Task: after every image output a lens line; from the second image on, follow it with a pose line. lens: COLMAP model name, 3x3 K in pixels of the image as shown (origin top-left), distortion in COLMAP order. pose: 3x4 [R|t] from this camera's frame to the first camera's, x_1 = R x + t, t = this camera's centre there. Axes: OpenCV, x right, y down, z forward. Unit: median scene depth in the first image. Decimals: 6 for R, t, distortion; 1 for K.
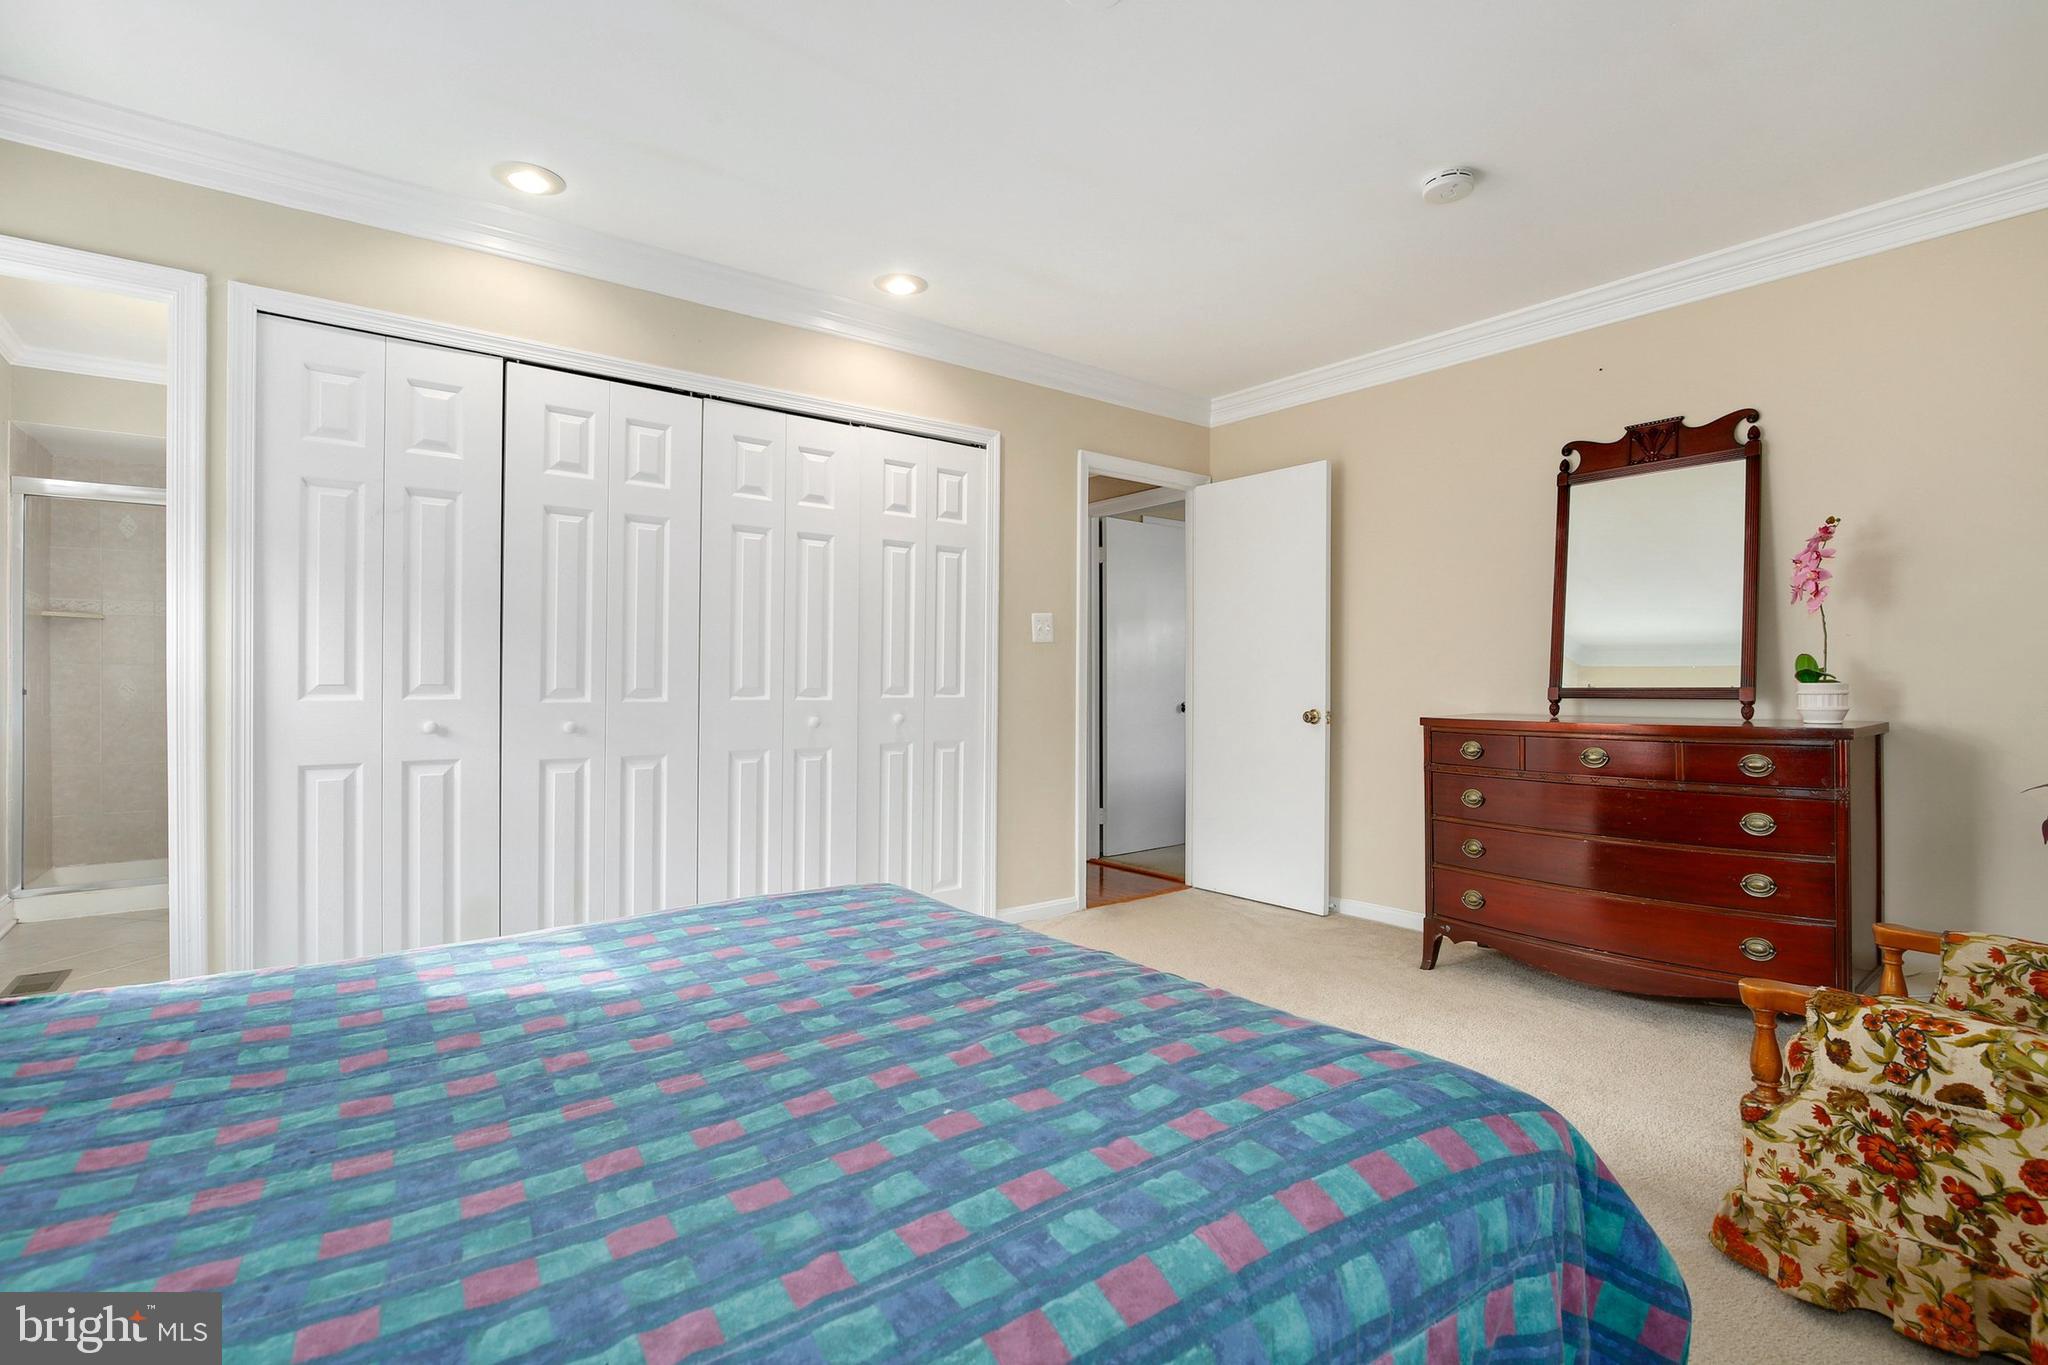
lens RADIAL K [[949.1, 0, 1014.9], [0, 949.1, 684.7], [0, 0, 1]] dist [-0.004426, -0.000157]
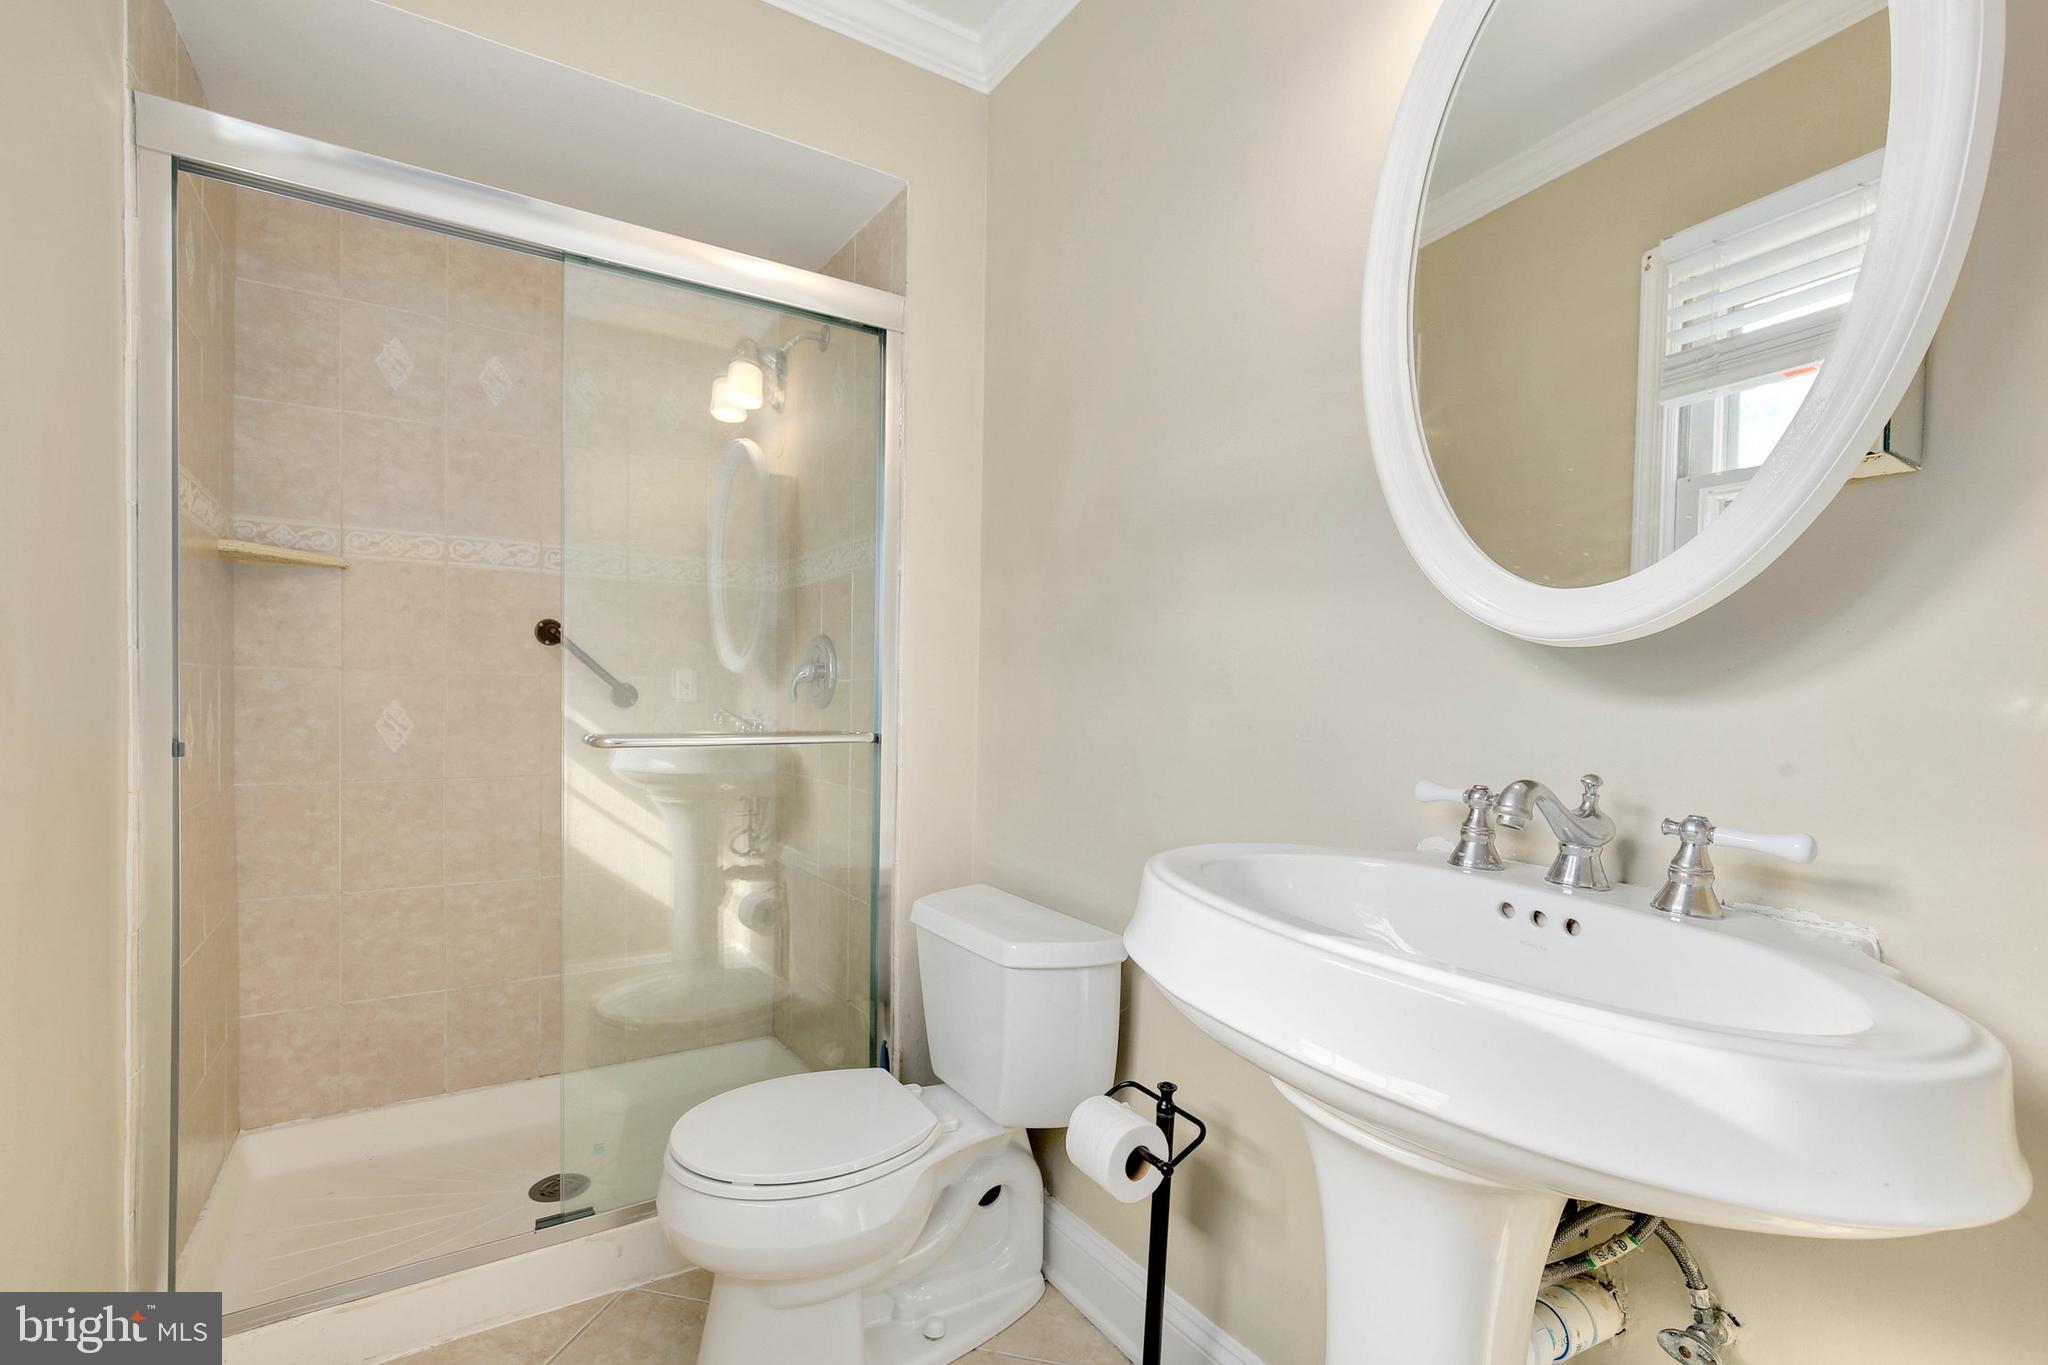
lens RADIAL K [[949.1, 0, 1031.4], [0, 949.1, 687.4], [0, 0, 1]] dist [-0.004426, -0.000157]
pose [[0.995447, 0.005848, -0.095134, -0.613415], [-0.005222, 0.999963, 0.006827, -0.018552], [0.095171, -0.006299, 0.995441, 0.599810]]
